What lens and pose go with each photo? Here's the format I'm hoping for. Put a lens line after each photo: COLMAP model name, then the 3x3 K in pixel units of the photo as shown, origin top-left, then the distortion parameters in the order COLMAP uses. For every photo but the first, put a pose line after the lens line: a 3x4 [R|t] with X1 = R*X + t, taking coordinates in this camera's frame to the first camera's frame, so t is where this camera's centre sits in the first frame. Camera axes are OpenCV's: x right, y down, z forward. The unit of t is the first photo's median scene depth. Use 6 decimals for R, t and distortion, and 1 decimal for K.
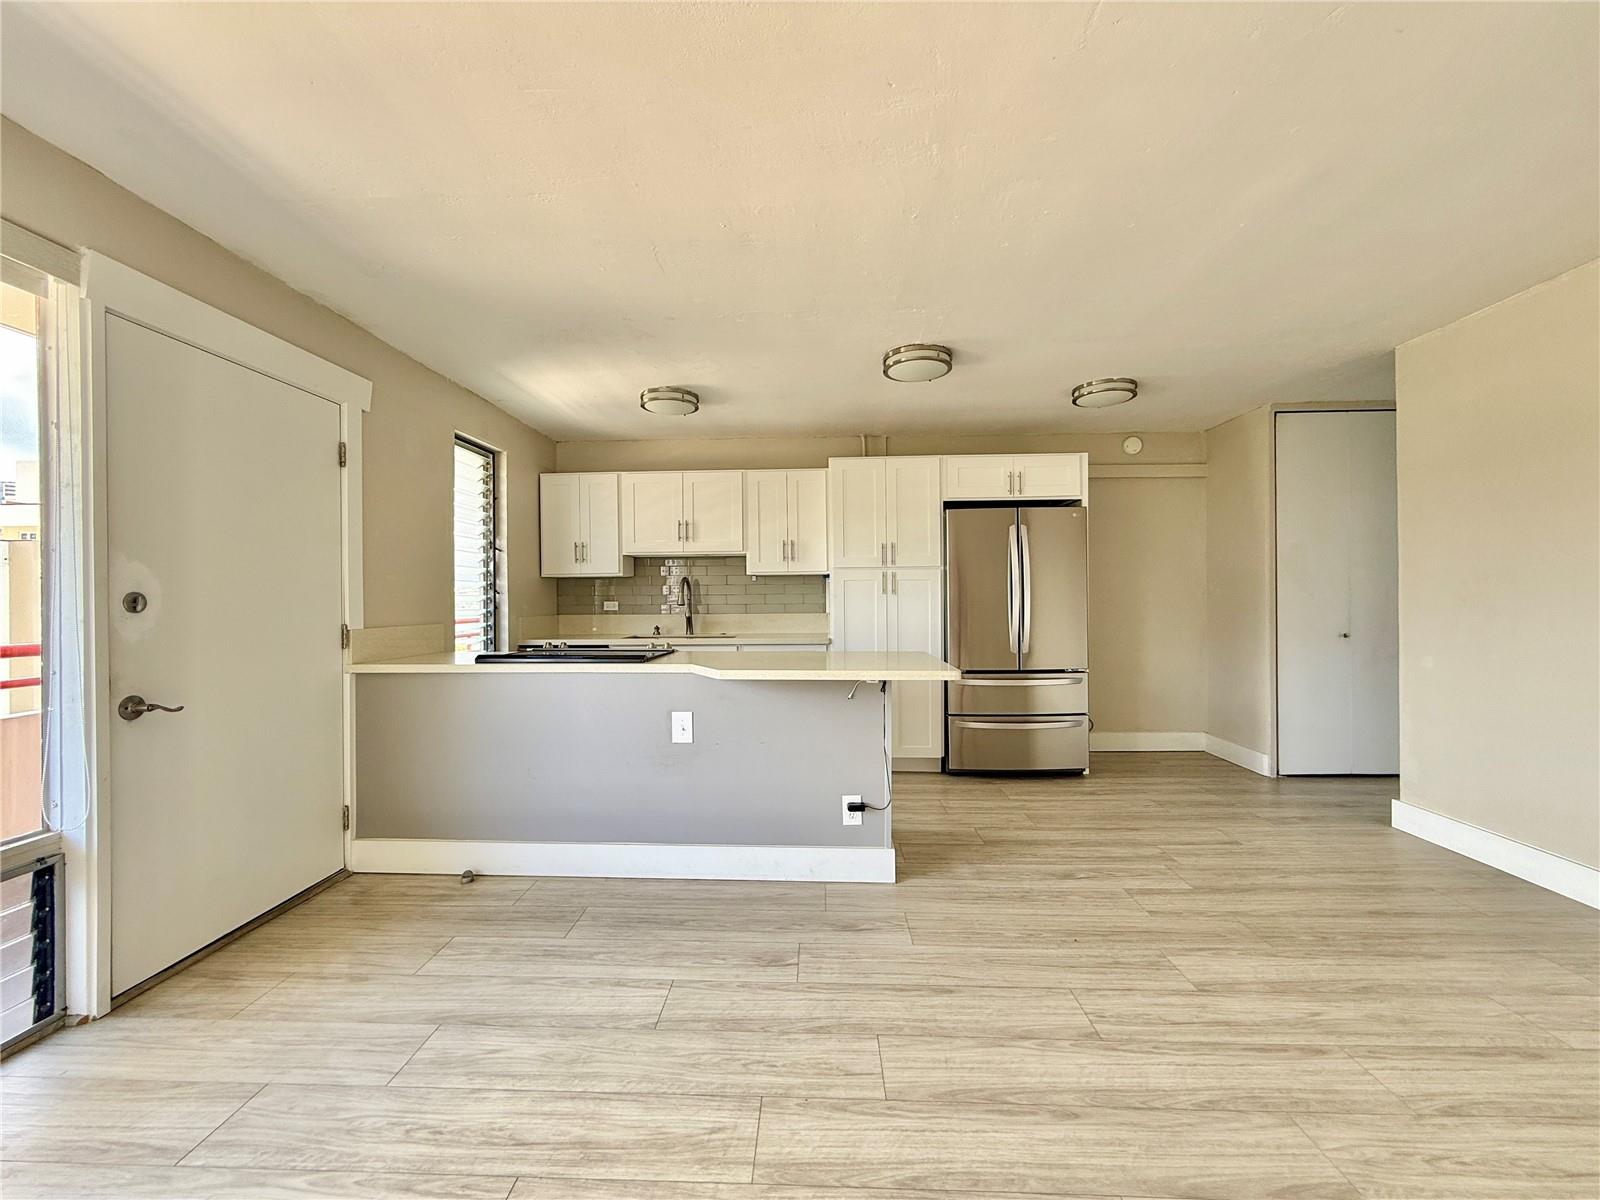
lens RADIAL K [[637.9, 0, 796.3], [0, 637.9, 600.4], [0, 0, 1]] dist [0.000093, 0.000246]
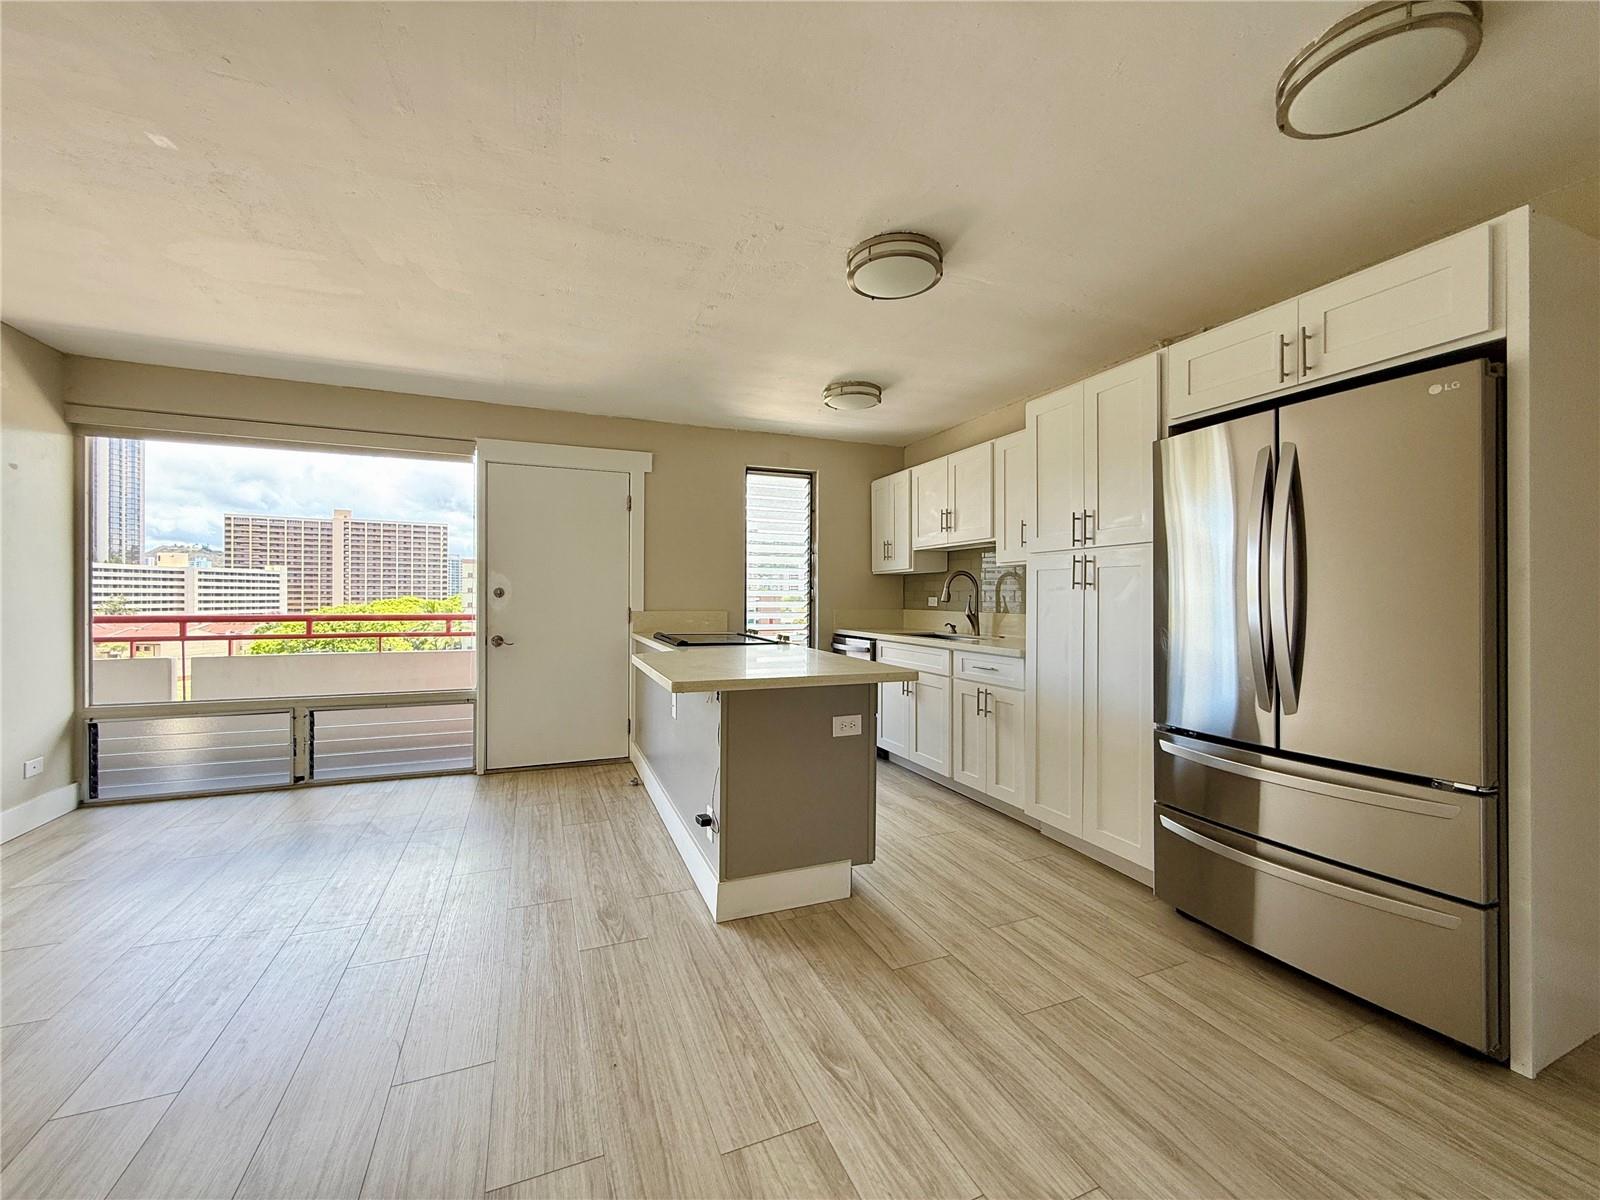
lens RADIAL K [[637.9, 0, 793.5], [0, 637.9, 598.7], [0, 0, 1]] dist [0.000093, 0.000246]
pose [[0.413719, 0.012947, -0.910313, 0.793704], [-0.010480, 0.999900, 0.009458, -0.004541], [0.910345, 0.005627, 0.413813, 0.594681]]
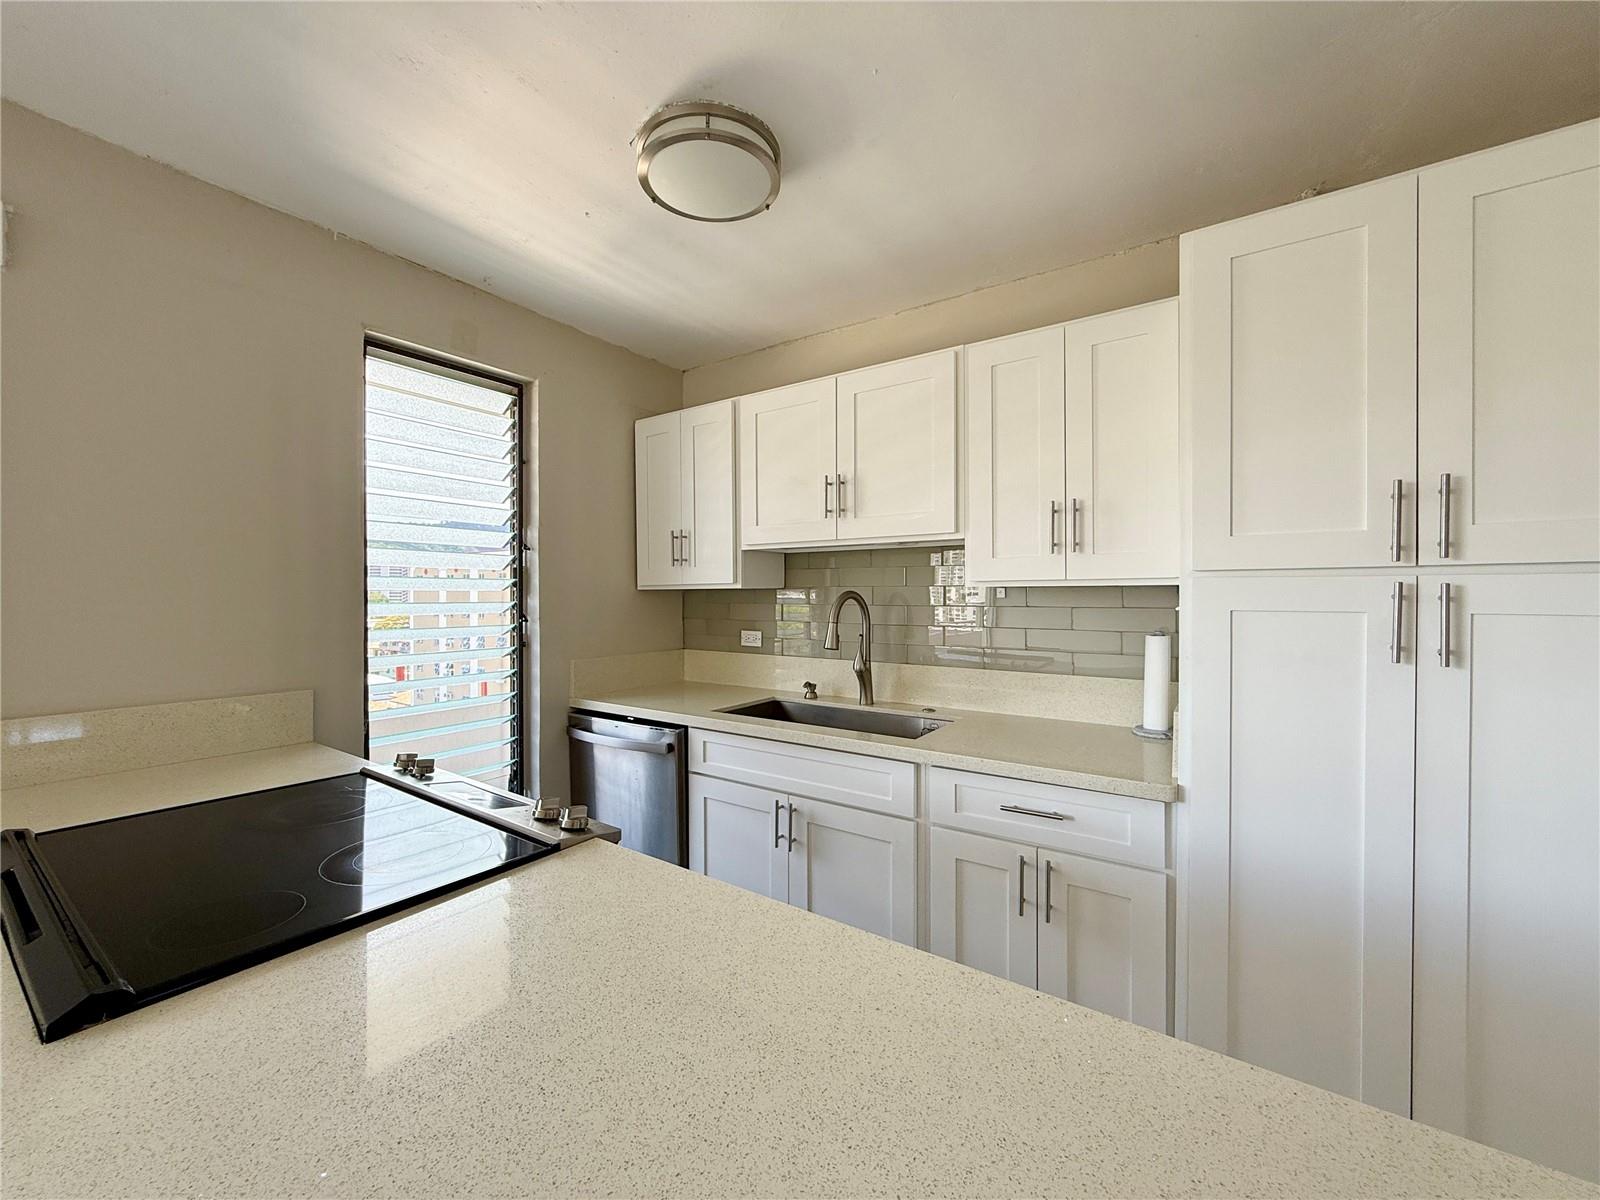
lens RADIAL K [[637.9, 0, 795.8], [0, 637.9, 598.1], [0, 0, 1]] dist [0.000093, 0.000246]
pose [[0.847815, 0.010529, -0.530188, 0.077979], [-0.007317, 0.999940, 0.008158, -0.049932], [0.530242, -0.003037, 0.847841, 0.804303]]
